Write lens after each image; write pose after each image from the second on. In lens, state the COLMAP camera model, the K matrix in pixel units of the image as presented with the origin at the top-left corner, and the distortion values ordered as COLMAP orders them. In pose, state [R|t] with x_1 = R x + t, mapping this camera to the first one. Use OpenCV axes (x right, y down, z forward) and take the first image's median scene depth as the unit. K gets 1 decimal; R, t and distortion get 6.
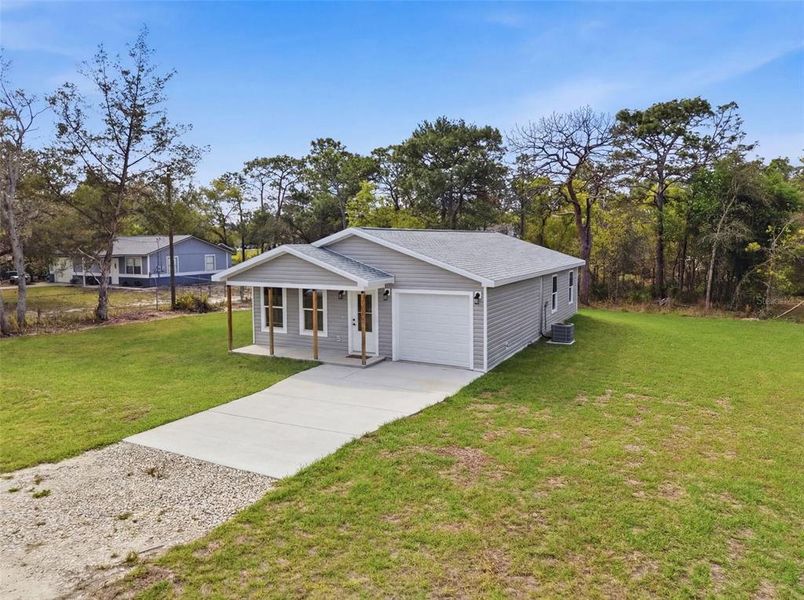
lens RADIAL K [[553.6, 0, 409.8], [0, 553.6, 284.8], [0, 0, 1]] dist [0.006225, -0.000125]
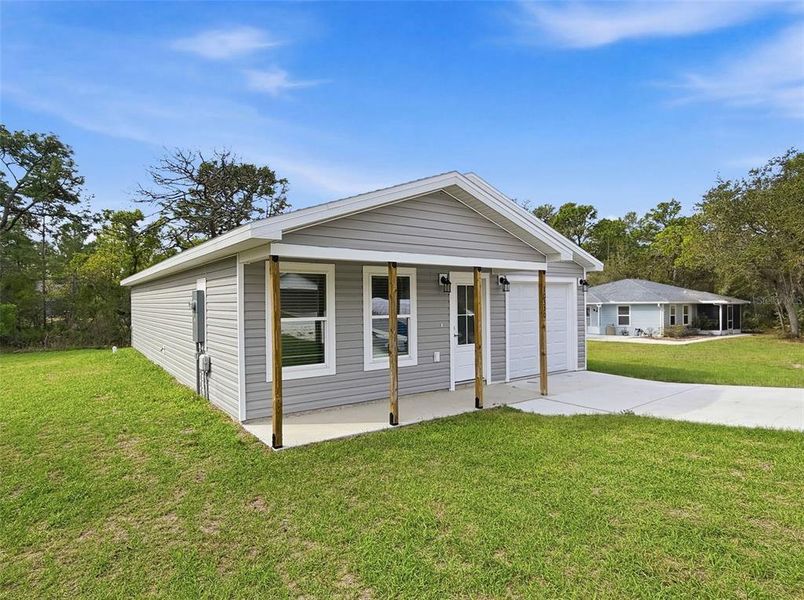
lens RADIAL K [[448.2, 0, 378.2], [0, 448.2, 299.8], [0, 0, 1]] dist [0.002981, 0.000519]
pose [[0.470423, 0.006651, 0.882416, -0.579981], [0.078353, 0.995707, -0.049276, 0.050787], [-0.878955, 0.092321, 0.467883, 0.850733]]
